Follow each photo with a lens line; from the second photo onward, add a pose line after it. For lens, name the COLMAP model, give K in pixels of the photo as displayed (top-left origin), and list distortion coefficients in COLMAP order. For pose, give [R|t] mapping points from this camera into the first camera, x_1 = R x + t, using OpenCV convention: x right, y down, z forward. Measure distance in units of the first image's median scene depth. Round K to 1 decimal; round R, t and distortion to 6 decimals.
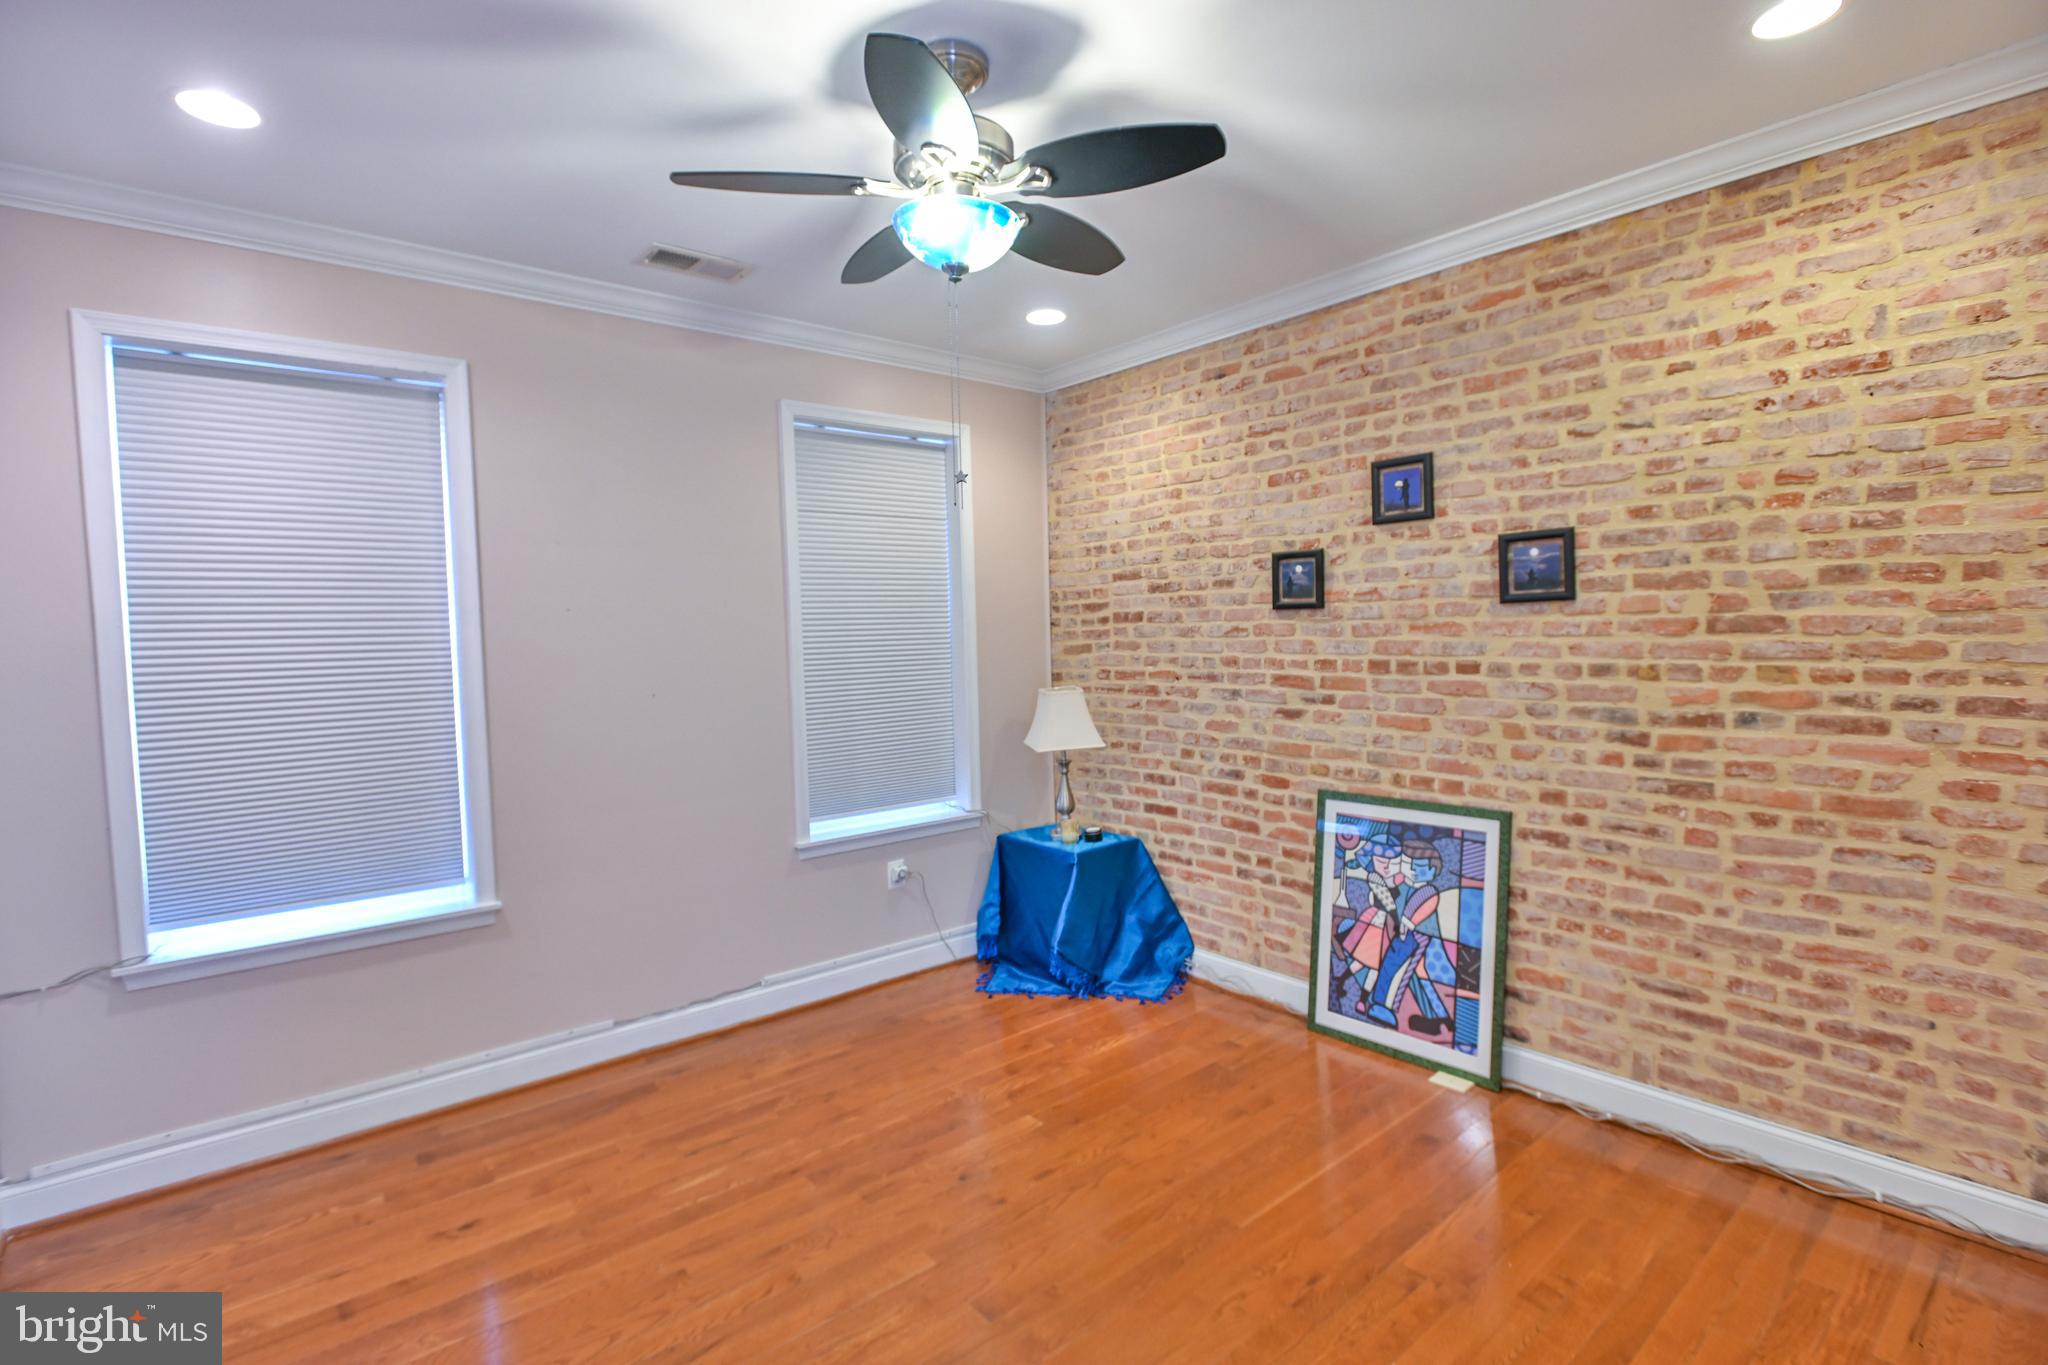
lens RADIAL K [[961.7, 0, 1024.0], [0, 961.7, 682.5], [0, 0, 1]] dist [-0.008530, -0.001392]
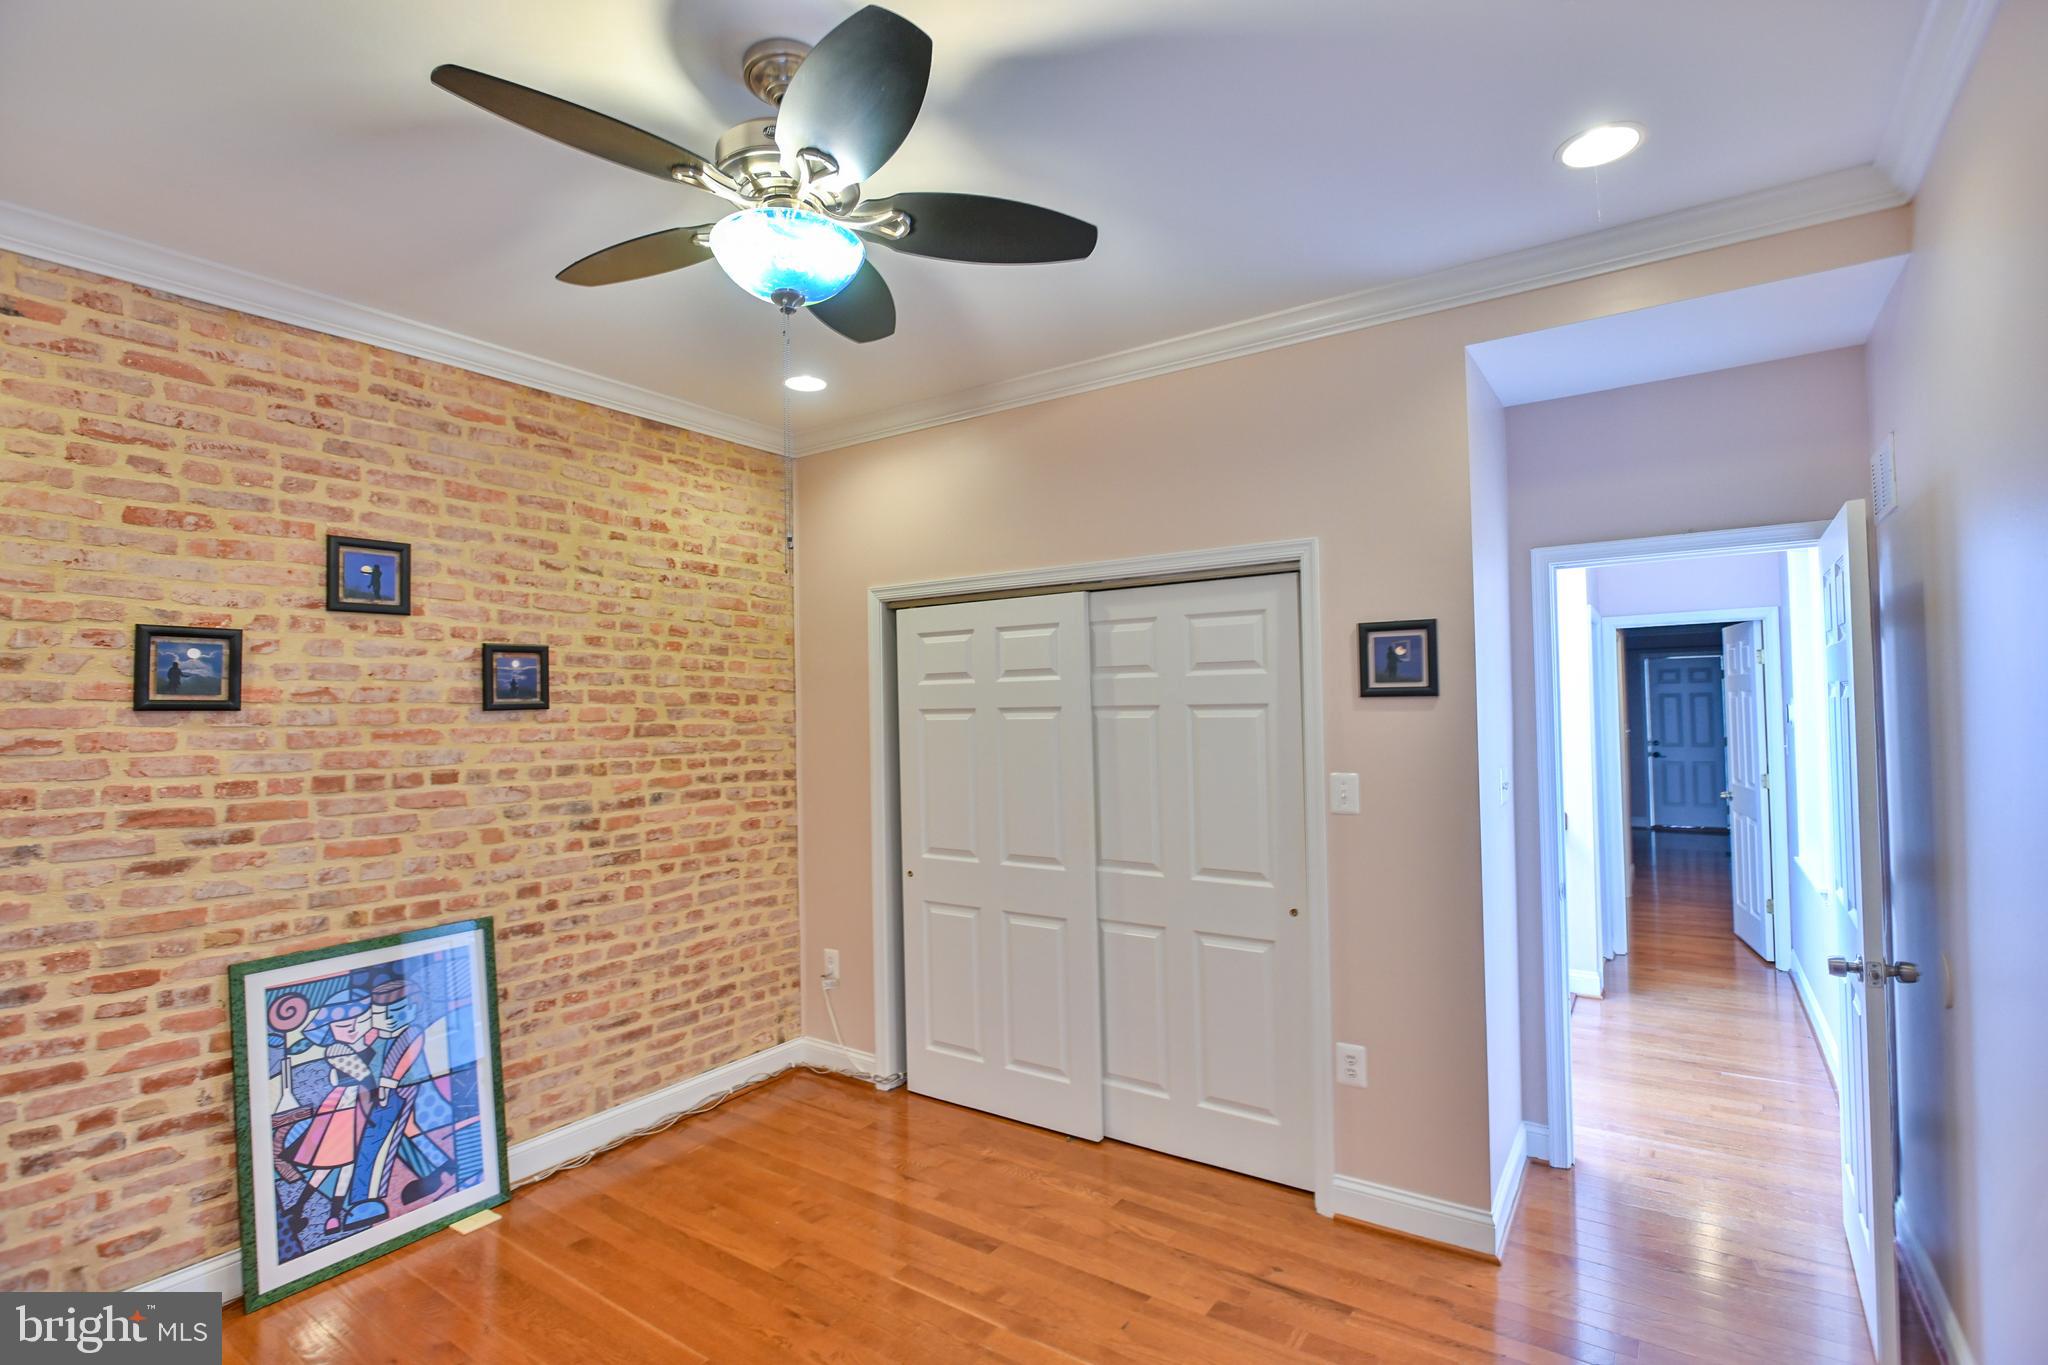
lens RADIAL K [[961.7, 0, 1024.0], [0, 961.7, 682.5], [0, 0, 1]] dist [-0.008530, -0.001392]
pose [[-0.264729, 0.054588, 0.962777, -0.602915], [0.072509, 0.996697, -0.036574, -0.032176], [-0.961593, 0.060128, -0.267812, 0.686318]]
